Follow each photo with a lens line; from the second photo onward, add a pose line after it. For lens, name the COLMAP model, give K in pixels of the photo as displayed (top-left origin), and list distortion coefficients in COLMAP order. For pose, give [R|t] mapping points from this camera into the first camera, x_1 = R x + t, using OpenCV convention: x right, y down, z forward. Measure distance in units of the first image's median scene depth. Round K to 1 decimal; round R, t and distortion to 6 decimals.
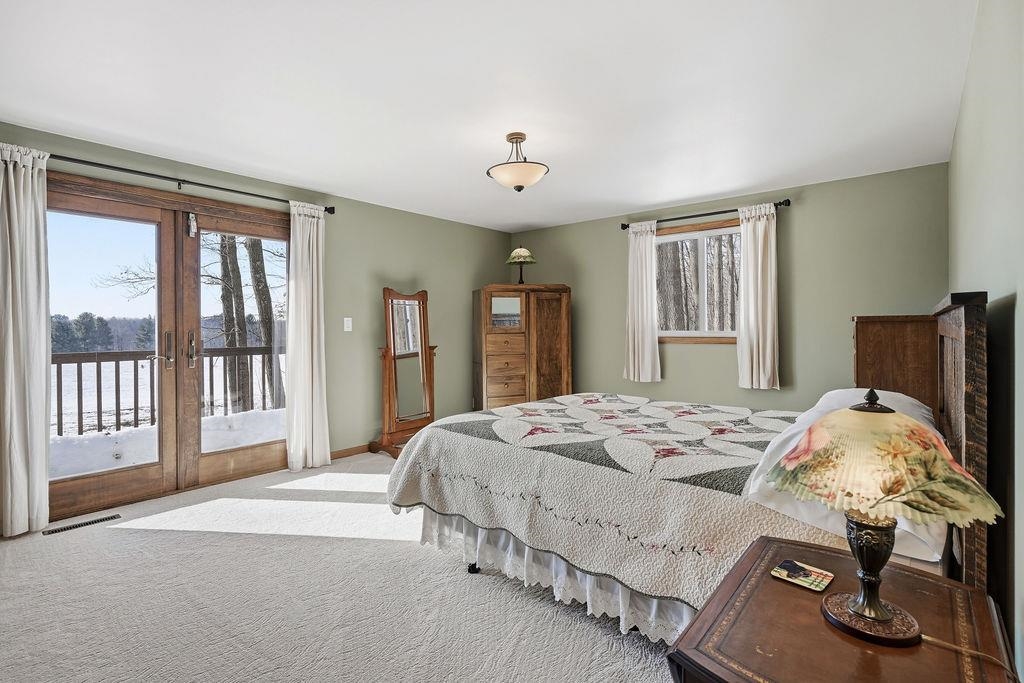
lens RADIAL K [[480.7, 0, 512.7], [0, 480.7, 325.9], [0, 0, 1]] dist [0.000023, 0.000117]
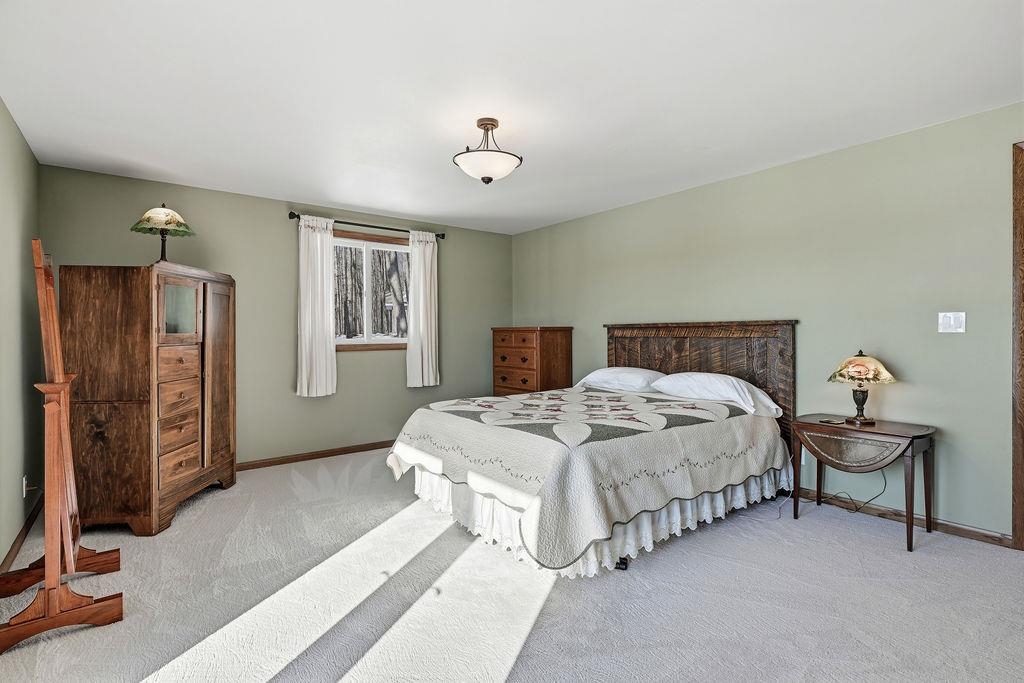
lens RADIAL K [[480.7, 0, 512.7], [0, 480.7, 325.9], [0, 0, 1]] dist [0.000023, 0.000117]
pose [[0.217395, 0.017832, 0.975921, -0.635035], [0.003884, 0.999809, -0.019134, 0.005523], [-0.976076, 0.007951, 0.217284, 0.558137]]
